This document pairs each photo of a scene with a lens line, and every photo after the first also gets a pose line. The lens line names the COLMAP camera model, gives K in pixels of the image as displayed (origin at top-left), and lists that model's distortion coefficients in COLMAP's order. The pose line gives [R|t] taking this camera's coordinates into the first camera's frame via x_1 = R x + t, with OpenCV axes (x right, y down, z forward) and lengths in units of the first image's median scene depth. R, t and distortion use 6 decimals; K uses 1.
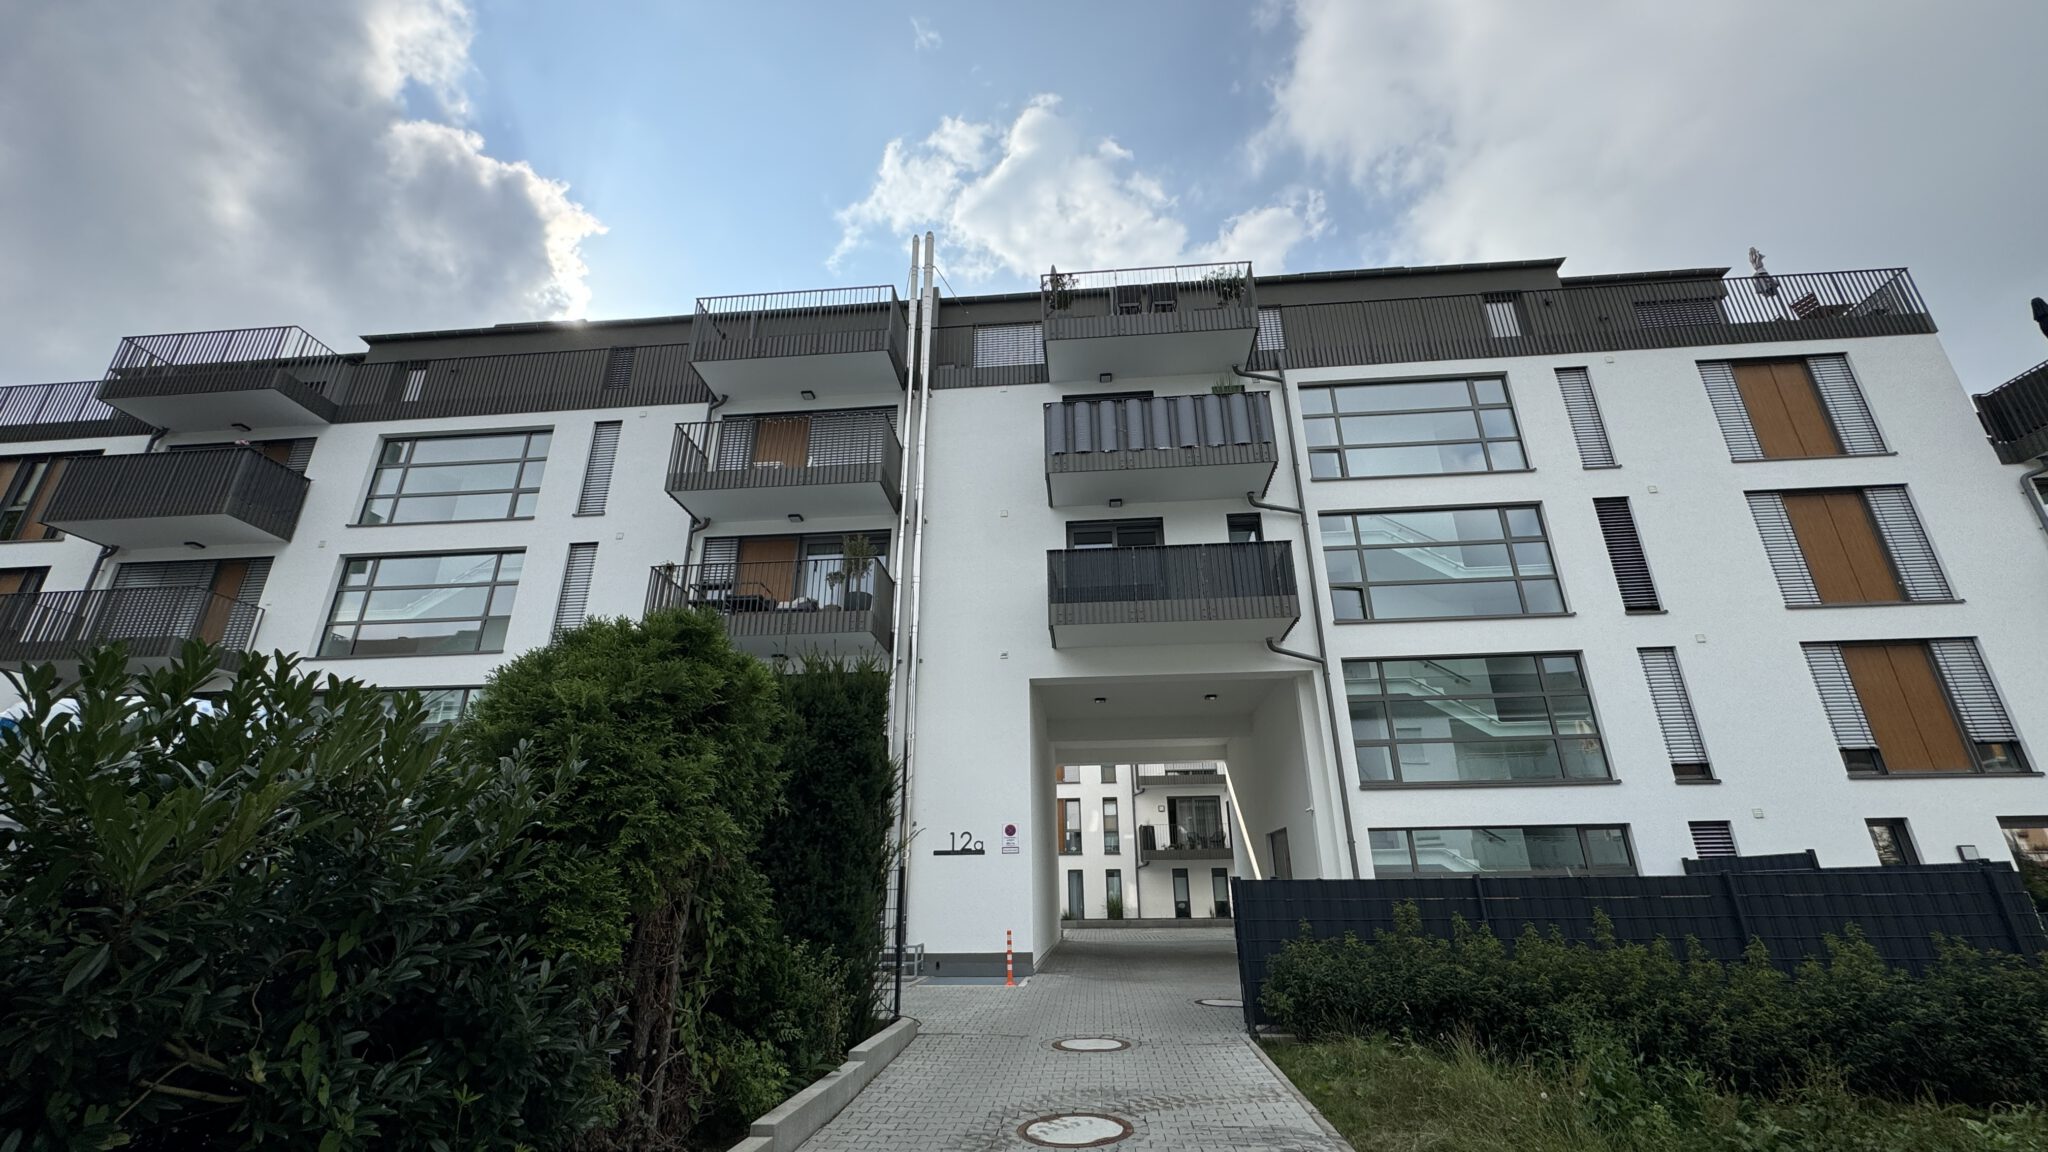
lens RADIAL K [[821.8, 0, 1050.7], [0, 821.8, 565.3], [0, 0, 1]] dist [-0.000566, -0.000079]
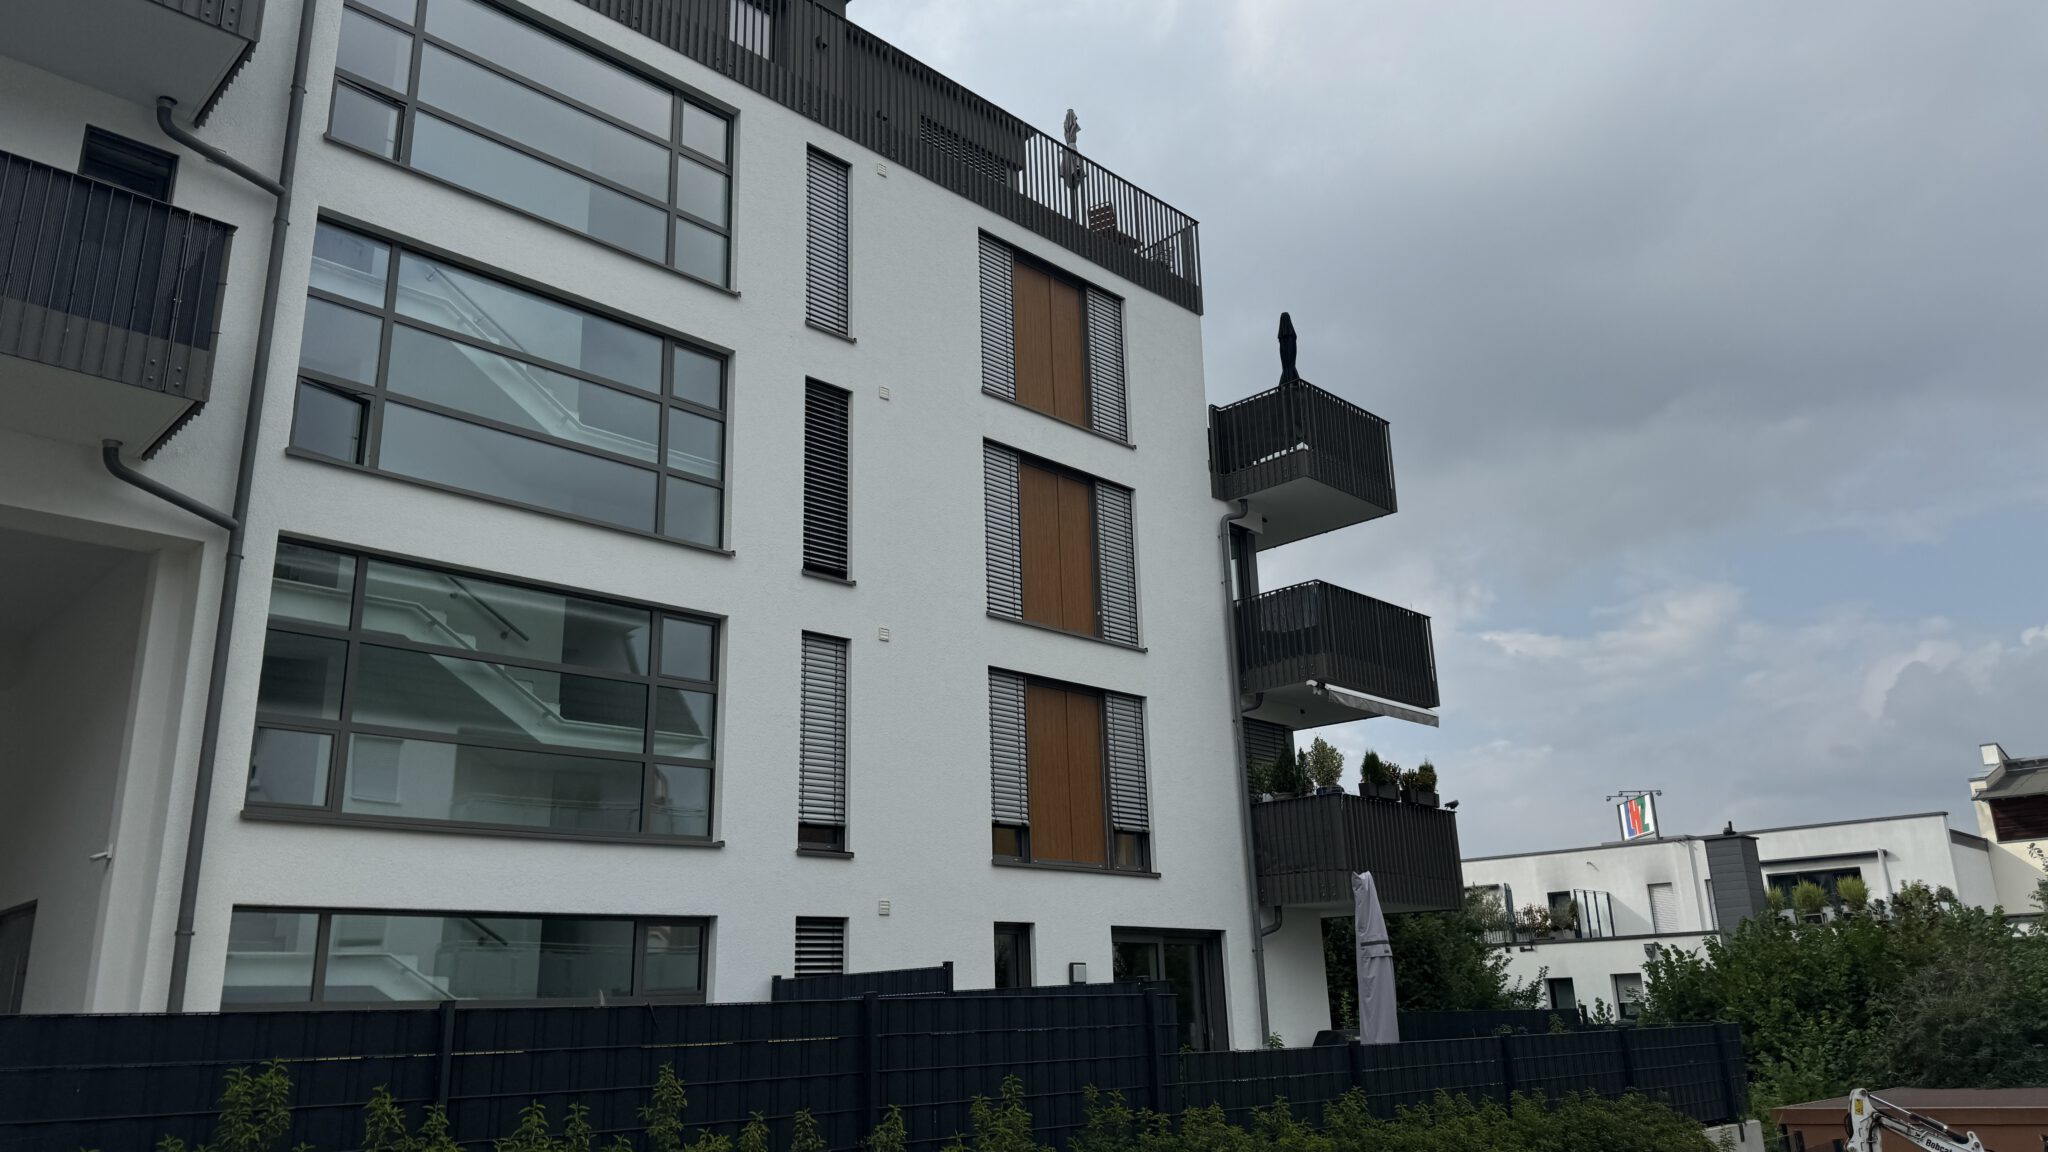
lens RADIAL K [[1394.1, 0, 1024.0], [0, 1394.1, 576.0], [0, 0, 1]] dist [0.070974, -0.122059]
pose [[0.653103, 0.215720, 0.725893, 0.068209], [-0.263416, 0.963422, -0.049306, 0.067823], [-0.709978, -0.159010, 0.686038, 0.186447]]
